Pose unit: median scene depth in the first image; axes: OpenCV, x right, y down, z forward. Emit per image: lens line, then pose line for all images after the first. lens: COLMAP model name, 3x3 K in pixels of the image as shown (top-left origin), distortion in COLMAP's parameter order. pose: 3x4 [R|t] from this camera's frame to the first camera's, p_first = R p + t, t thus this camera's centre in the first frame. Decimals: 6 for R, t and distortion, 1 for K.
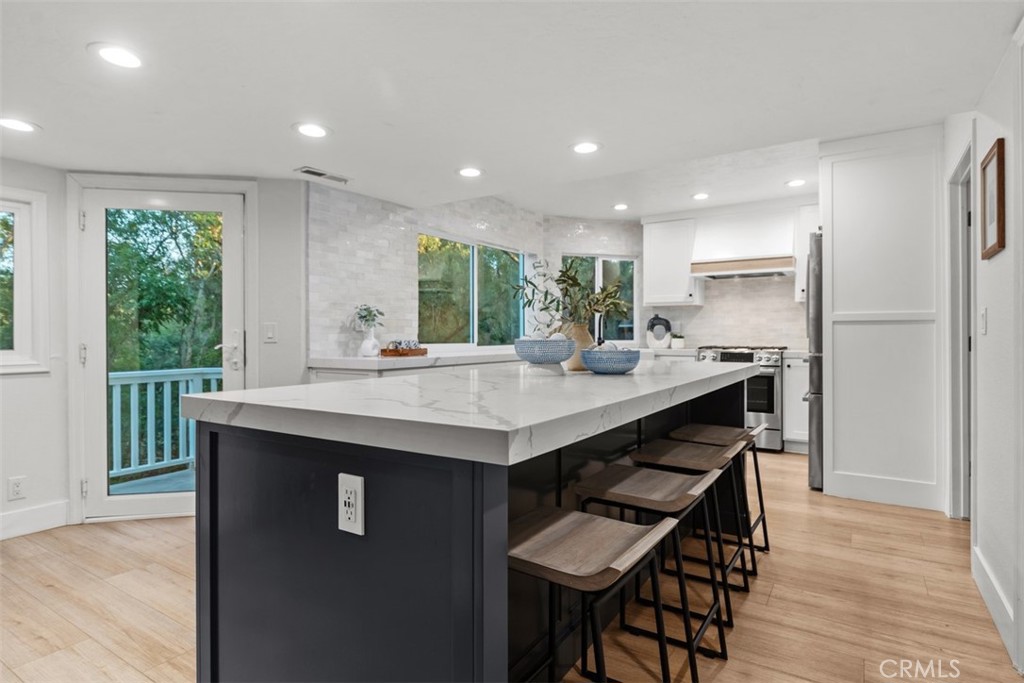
lens RADIAL K [[554.2, 0, 510.7], [0, 554.2, 341.1], [0, 0, 1]] dist [-0.001101, -0.000153]
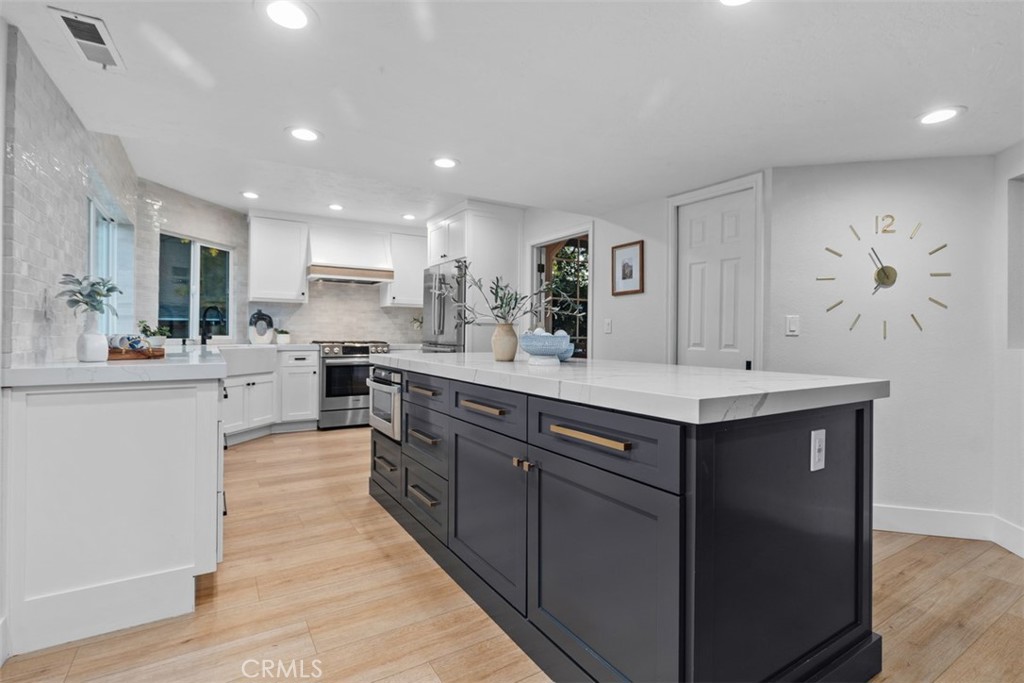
lens RADIAL K [[483.1, 0, 511.3], [0, 483.1, 336.0], [0, 0, 1]] dist [-0.004991, -0.000130]
pose [[0.427990, 0.001152, 0.903783, -0.347190], [0.000914, 0.999998, -0.001708, 0.000754], [-0.903783, 0.001557, 0.427988, 0.236661]]
